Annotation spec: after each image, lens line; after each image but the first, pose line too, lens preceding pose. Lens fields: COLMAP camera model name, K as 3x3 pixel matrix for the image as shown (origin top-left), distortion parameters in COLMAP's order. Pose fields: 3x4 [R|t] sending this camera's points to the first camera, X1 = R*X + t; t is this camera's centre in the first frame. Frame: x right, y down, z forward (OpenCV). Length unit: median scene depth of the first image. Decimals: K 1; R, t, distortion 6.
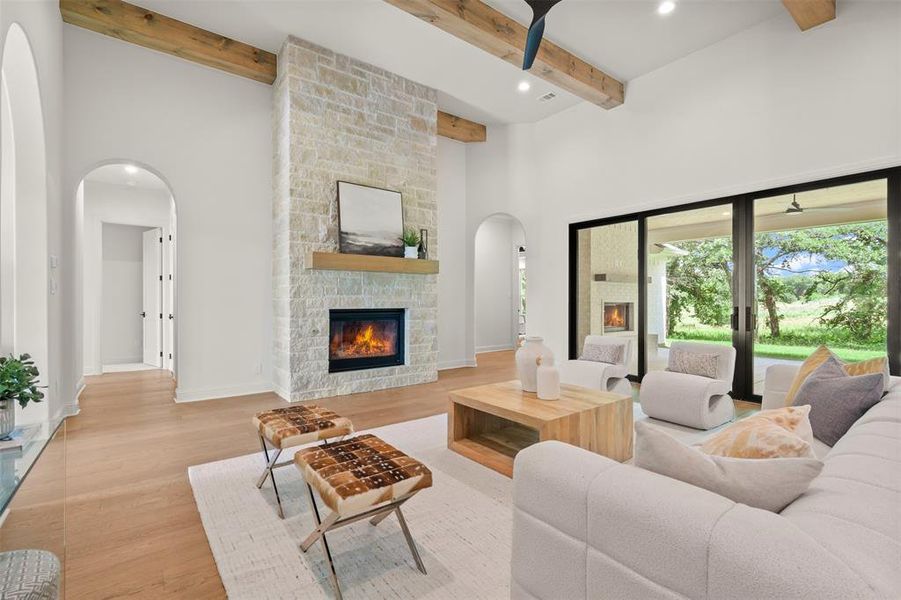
lens RADIAL K [[412.0, 0, 448.5], [0, 412.0, 298.0], [0, 0, 1]] dist [-0.006455, 0.000071]
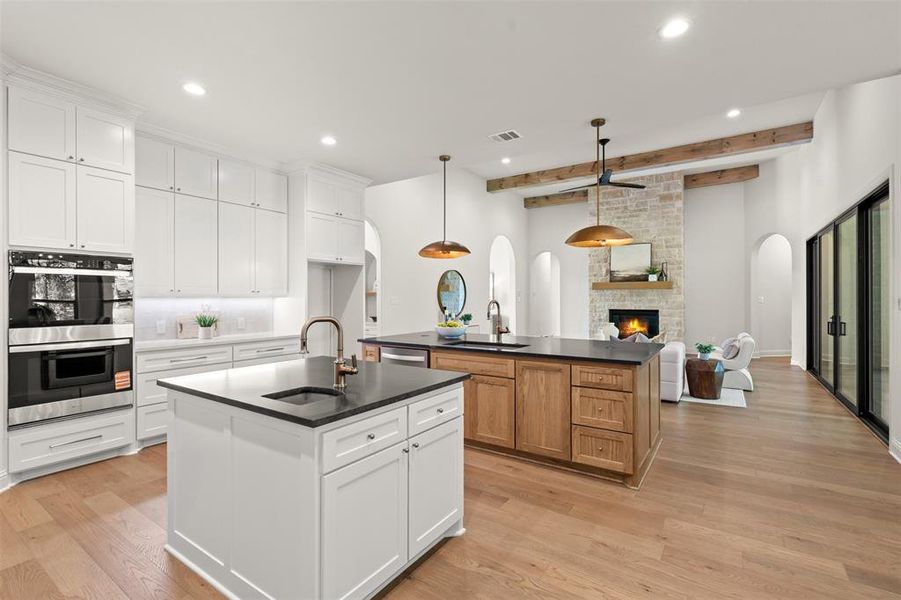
lens RADIAL K [[412.0, 0, 445.1], [0, 412.0, 297.9], [0, 0, 1]] dist [-0.006455, 0.000071]
pose [[0.317627, 0.003832, -0.948208, 1.308109], [0.010001, 0.999923, 0.007392, -0.048417], [0.948163, -0.011831, 0.317565, -0.390531]]
